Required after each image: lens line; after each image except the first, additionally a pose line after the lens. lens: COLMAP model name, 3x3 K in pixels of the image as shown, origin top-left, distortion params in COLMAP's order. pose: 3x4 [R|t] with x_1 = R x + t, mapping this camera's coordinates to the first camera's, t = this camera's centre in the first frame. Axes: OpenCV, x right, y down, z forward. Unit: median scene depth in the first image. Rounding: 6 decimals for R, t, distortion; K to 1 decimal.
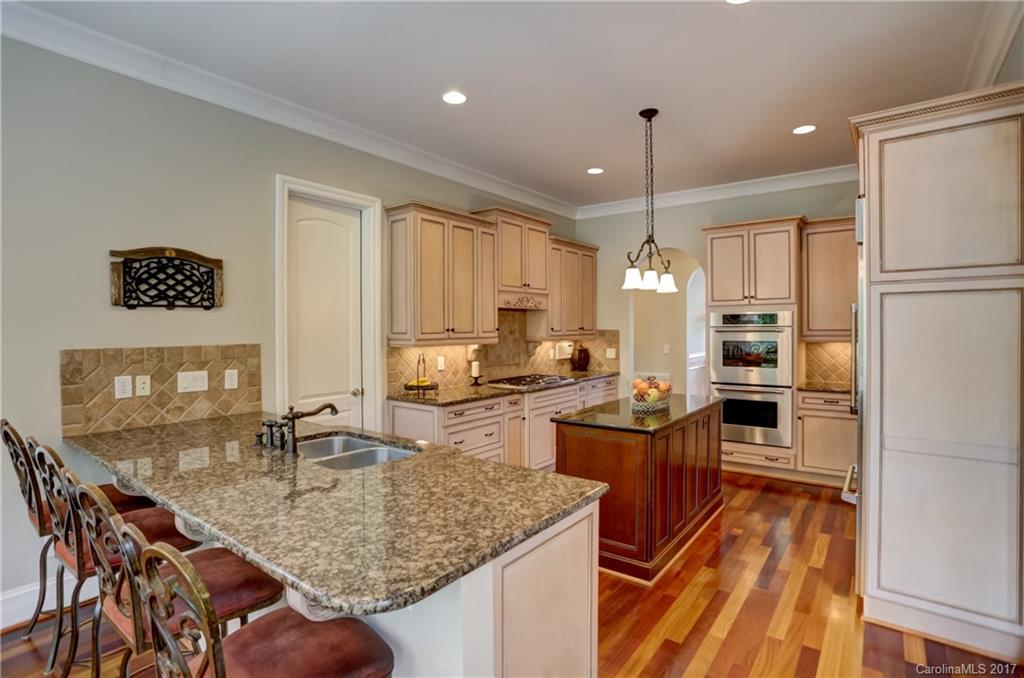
lens RADIAL K [[502.2, 0, 517.9], [0, 502.2, 334.4], [0, 0, 1]] dist [-0.039184, 0.001154]
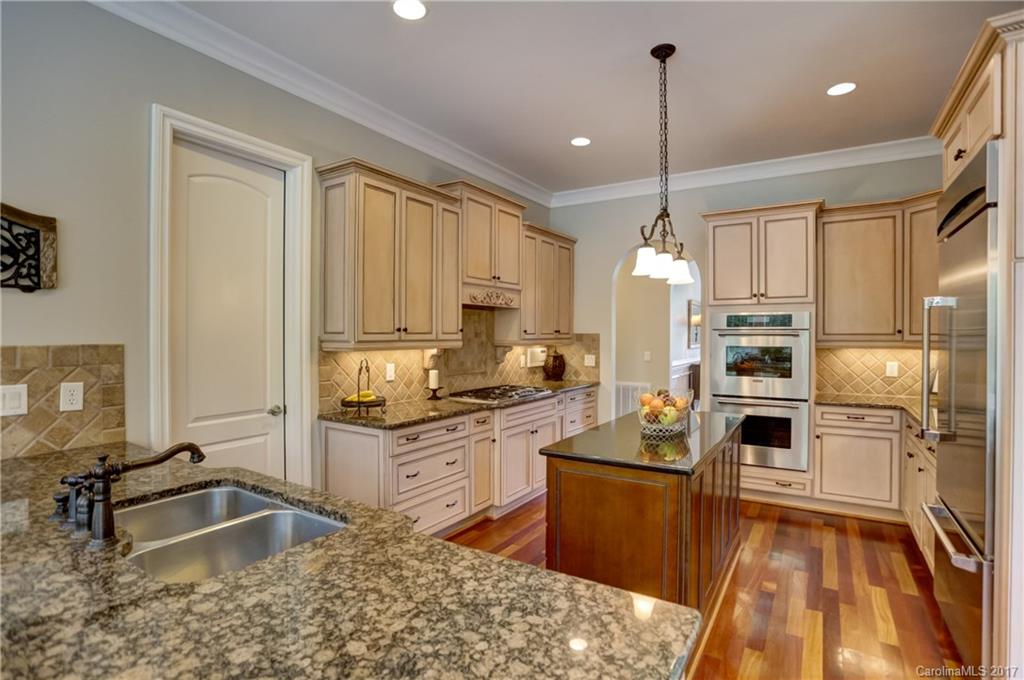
lens RADIAL K [[497.3, 0, 516.7], [0, 497.3, 339.8], [0, 0, 1]] dist [-0.061338, 0.025110]
pose [[0.996358, 0.006961, 0.084985, -0.021876], [-0.006676, 0.999971, -0.003640, 0.008603], [-0.085007, 0.003059, 0.996376, 0.214527]]
